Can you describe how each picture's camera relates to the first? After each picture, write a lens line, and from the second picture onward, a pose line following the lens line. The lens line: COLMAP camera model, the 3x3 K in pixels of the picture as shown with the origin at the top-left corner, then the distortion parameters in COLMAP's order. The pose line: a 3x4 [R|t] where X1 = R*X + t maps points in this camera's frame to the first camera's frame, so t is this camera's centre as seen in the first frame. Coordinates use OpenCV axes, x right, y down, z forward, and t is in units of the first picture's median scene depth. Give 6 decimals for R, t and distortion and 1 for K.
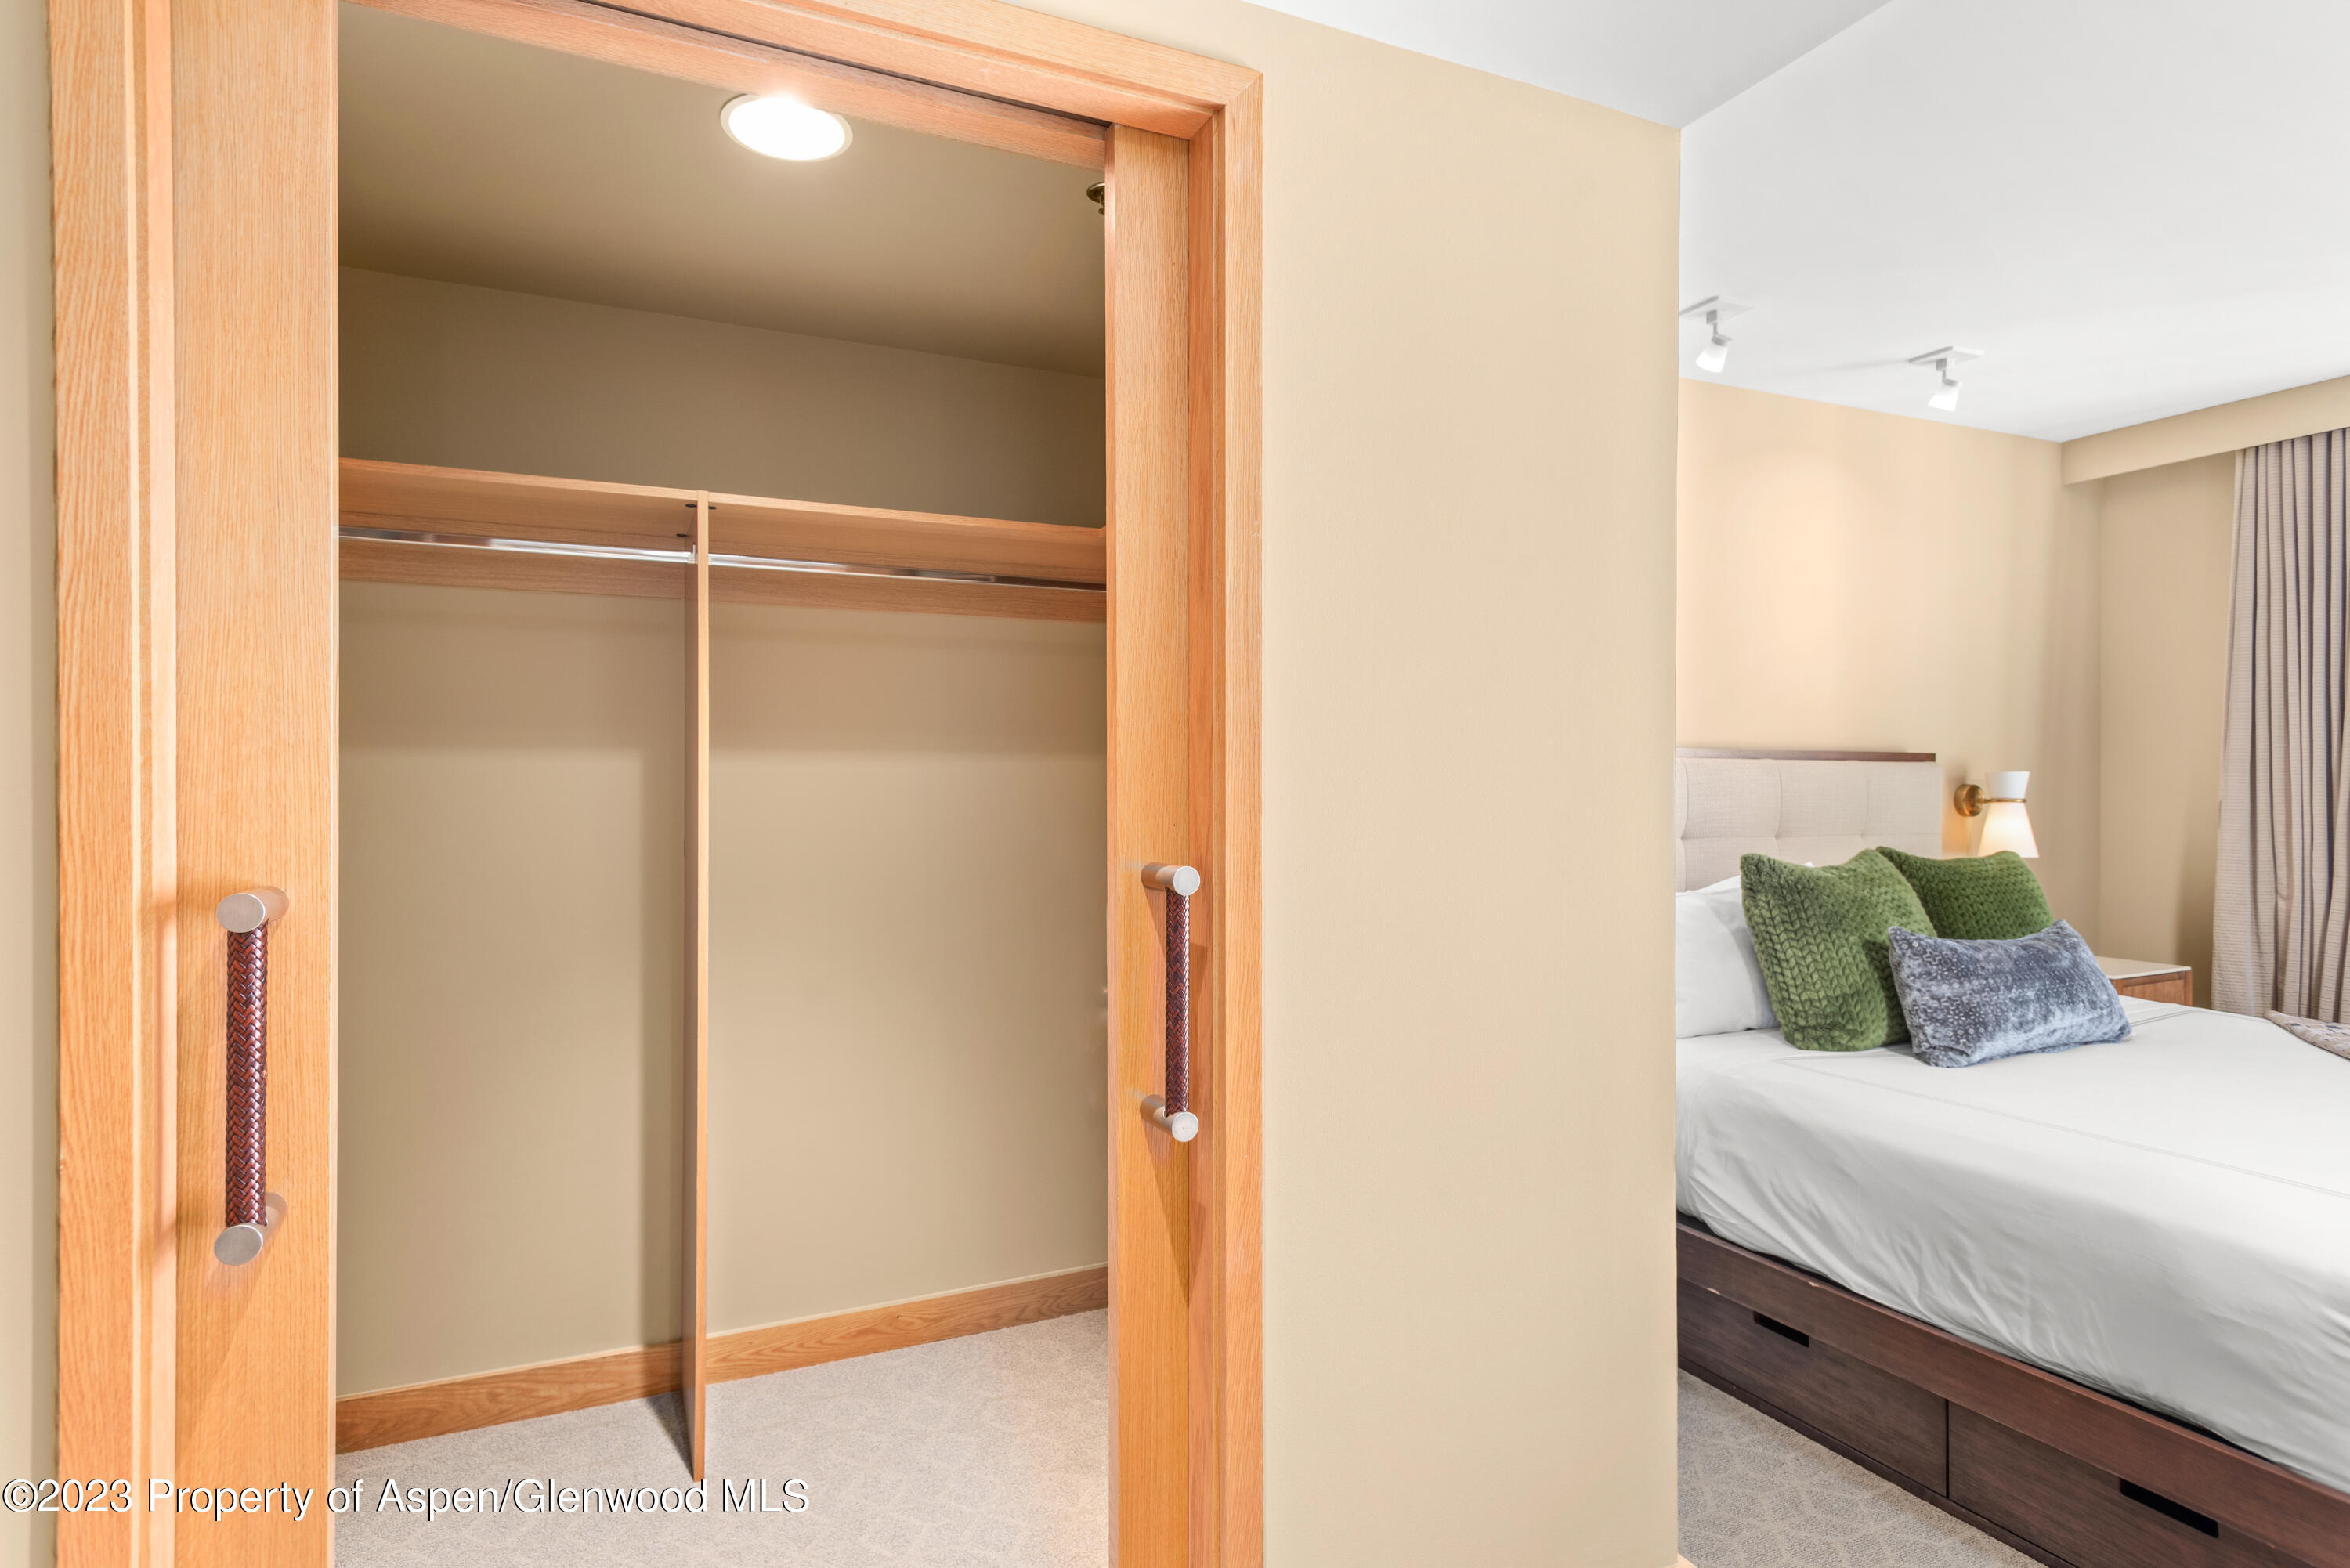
lens RADIAL K [[1254.3, 0, 1175.0], [0, 1254.3, 784.0], [0, 0, 1]] dist [0.024116, -0.001043]
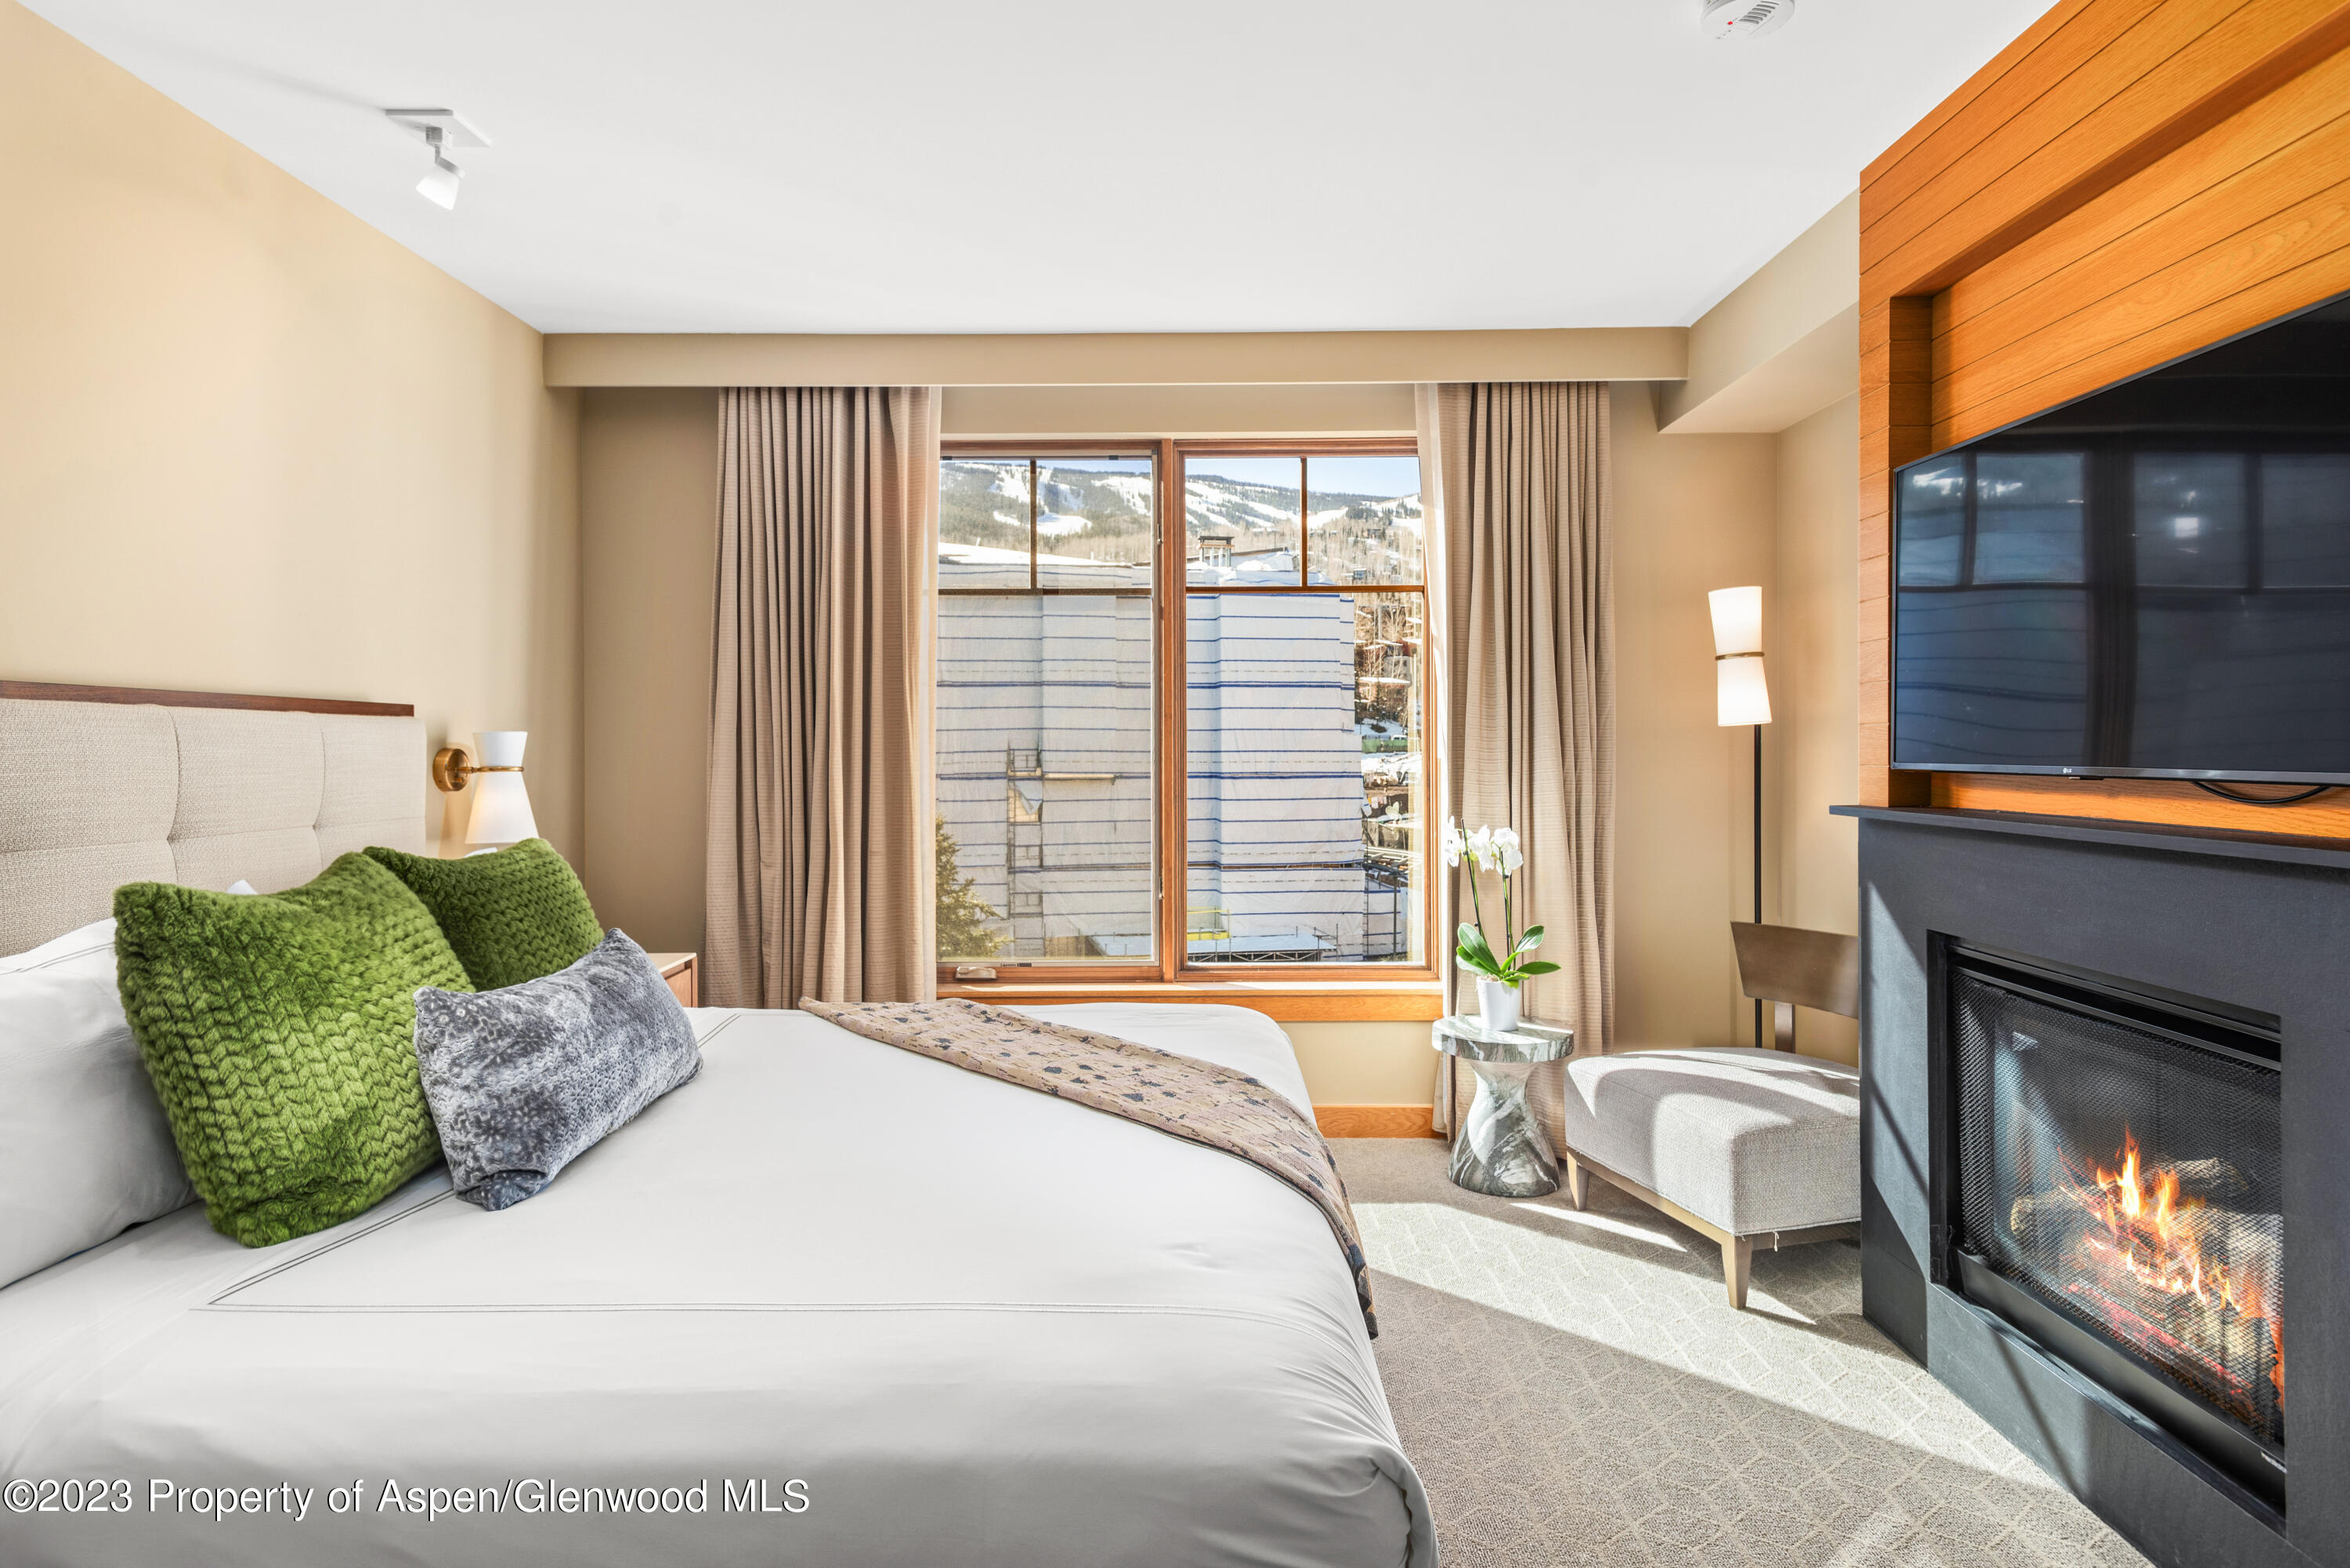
lens RADIAL K [[1298.5, 0, 1174.2], [0, 1298.5, 759.0], [0, 0, 1]] dist [0.029111, -0.000991]
pose [[0.431813, -0.008356, 0.901924, 0.148936], [0.000972, 0.999961, 0.008799, 0.000557], [-0.901962, -0.002923, 0.431805, 0.373772]]
